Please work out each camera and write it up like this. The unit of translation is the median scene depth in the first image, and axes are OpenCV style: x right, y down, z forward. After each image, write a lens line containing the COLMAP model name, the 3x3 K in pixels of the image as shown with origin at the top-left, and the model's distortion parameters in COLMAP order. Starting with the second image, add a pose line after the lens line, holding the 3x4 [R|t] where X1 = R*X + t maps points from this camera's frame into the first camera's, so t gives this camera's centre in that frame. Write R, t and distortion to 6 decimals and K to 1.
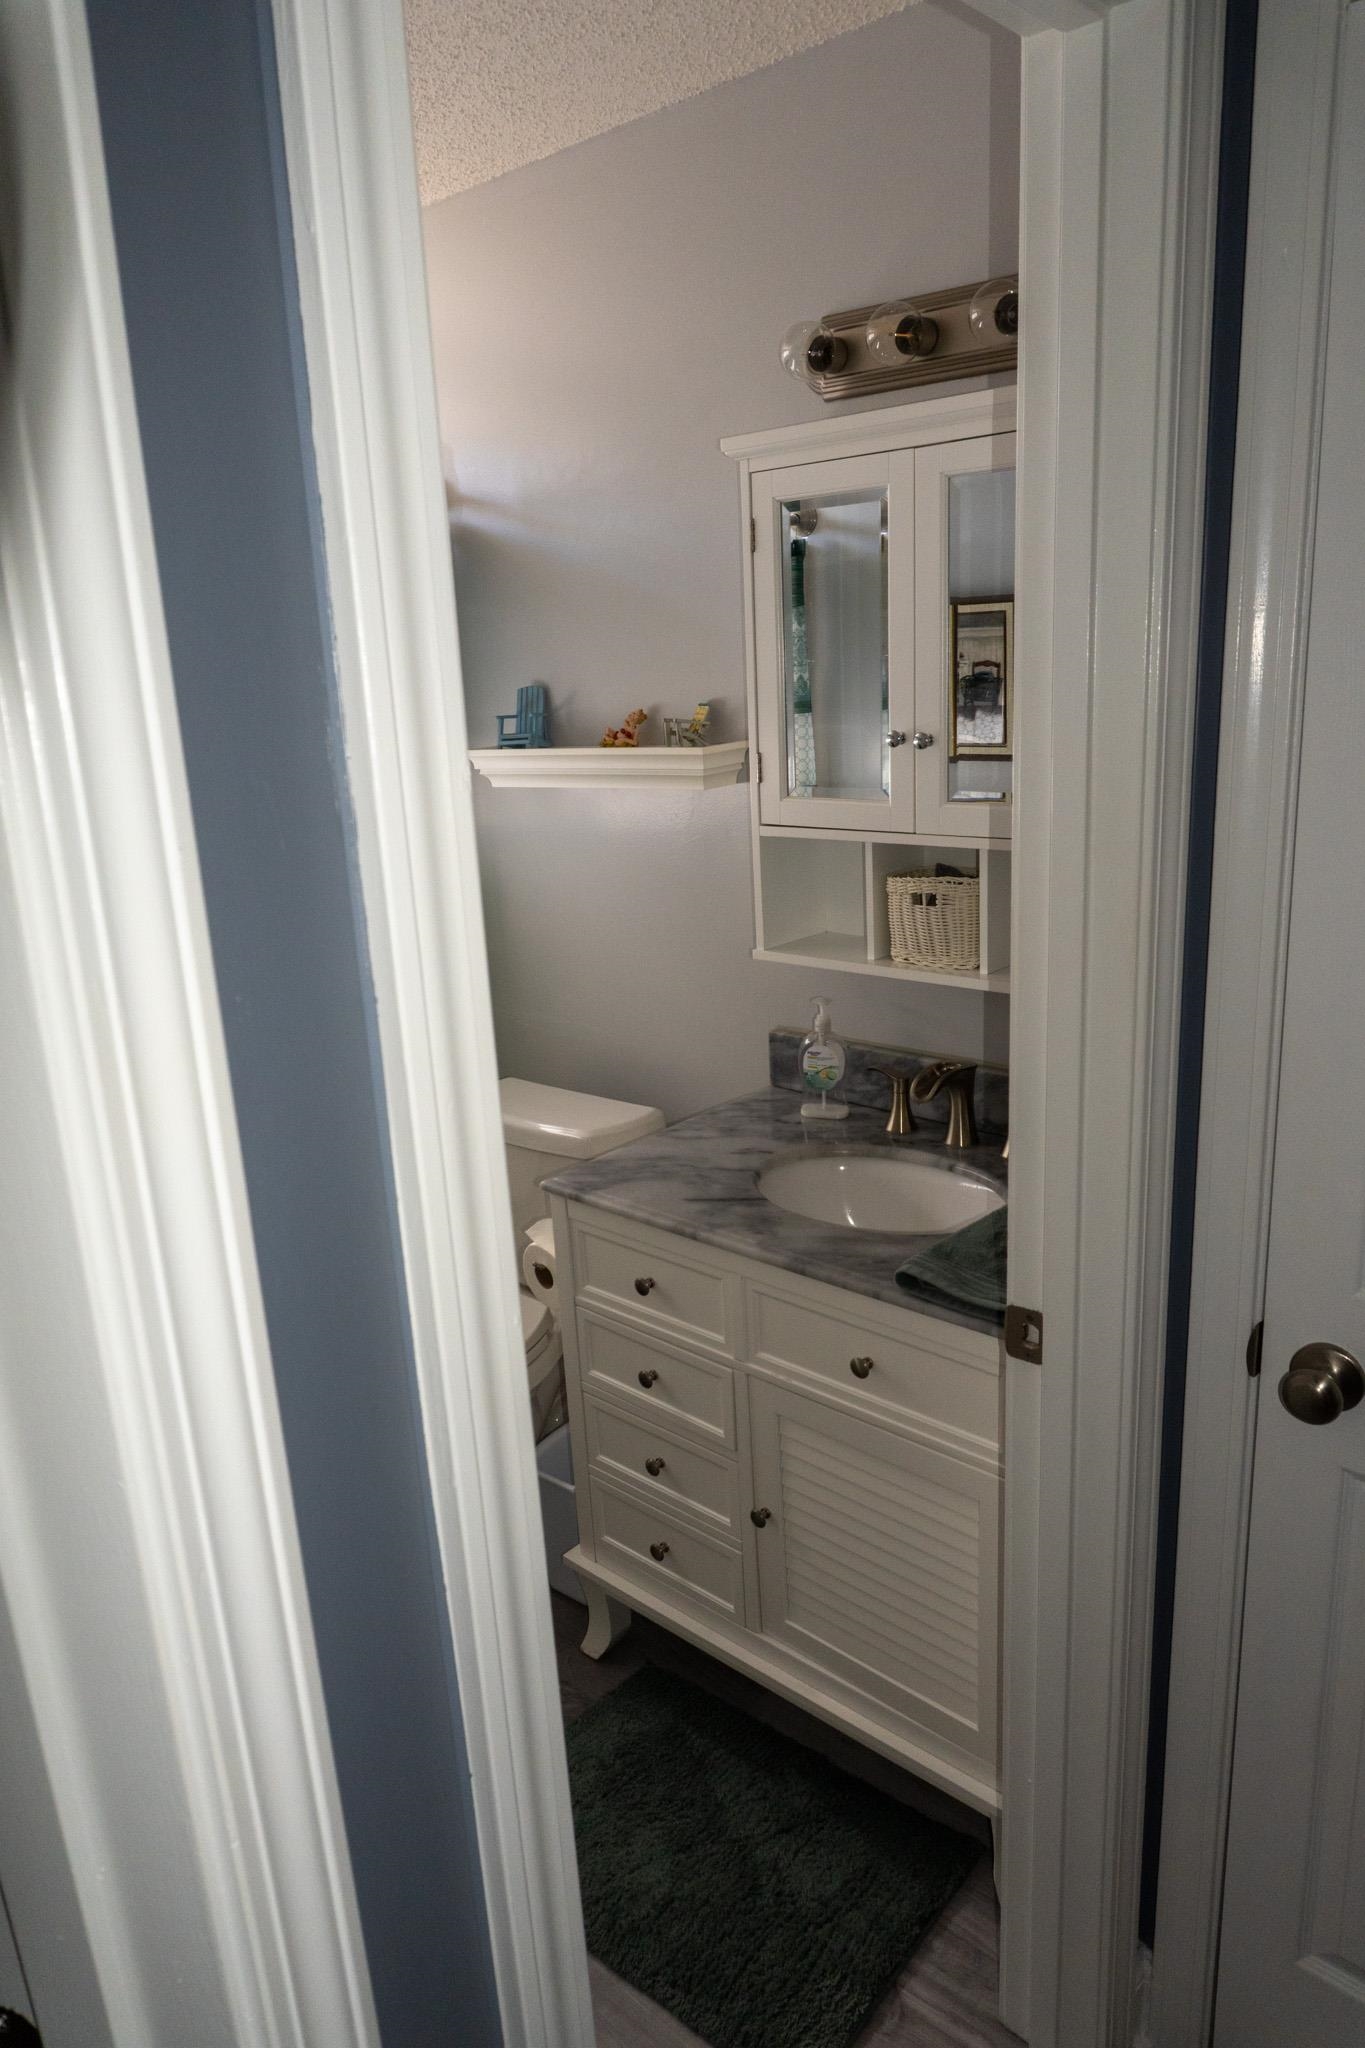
lens RADIAL K [[1377.3, 0, 698.8], [0, 1377.3, 1044.4], [0, 0, 1]] dist [-0.042080, -0.001758]
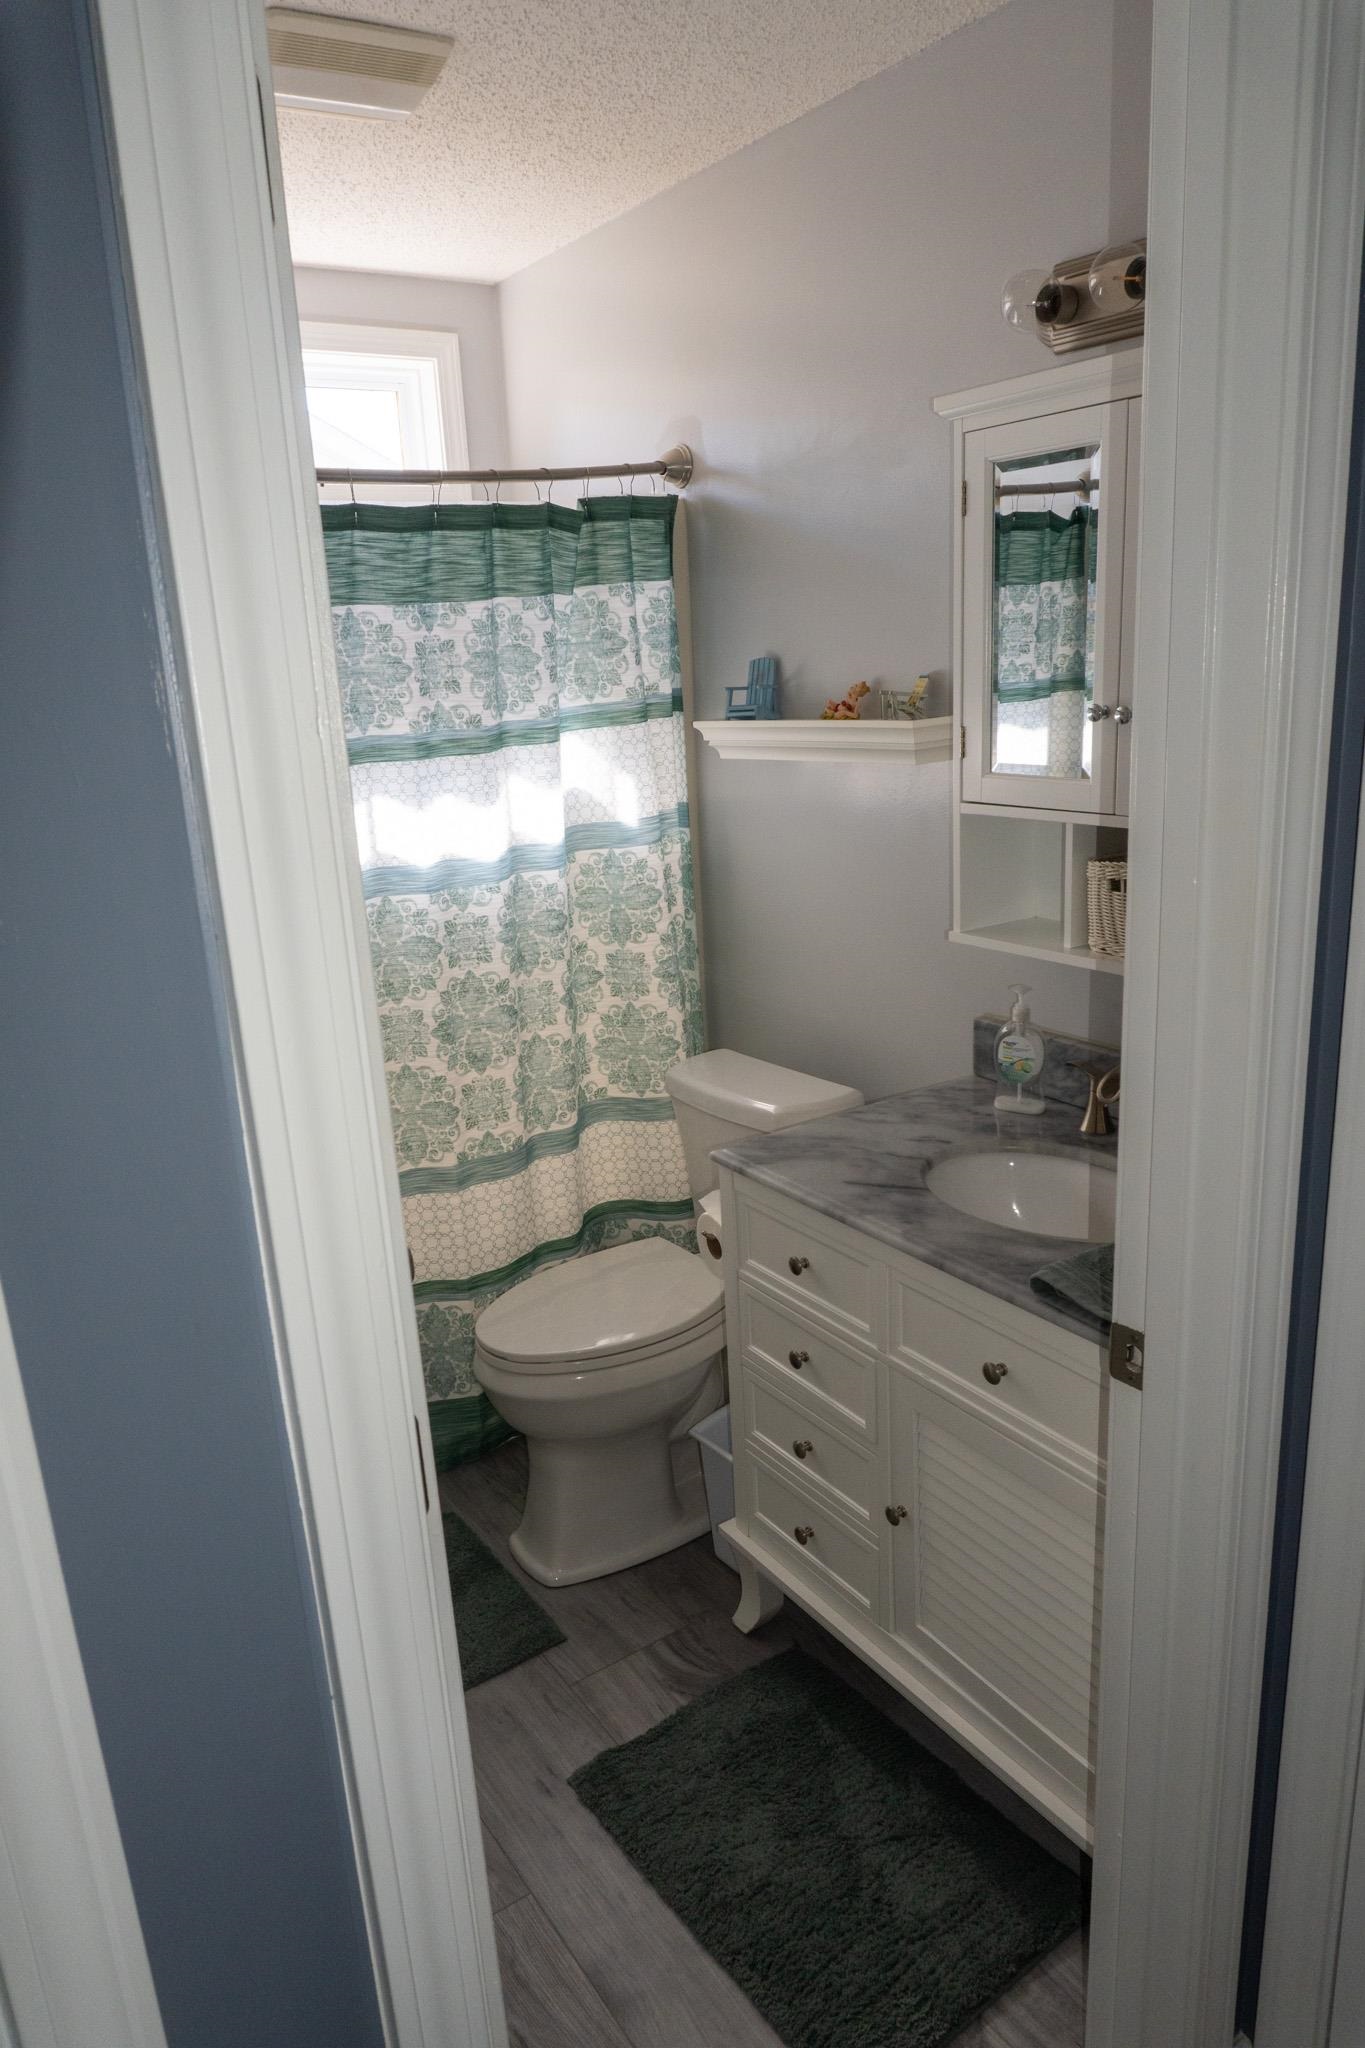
lens RADIAL K [[1377.3, 0, 698.8], [0, 1377.3, 1044.4], [0, 0, 1]] dist [-0.042080, -0.001758]
pose [[0.966941, 0.068574, -0.245605, 0.121917], [-0.065349, 0.997636, 0.021267, 0.001107], [0.246483, -0.004514, 0.969137, 0.026524]]
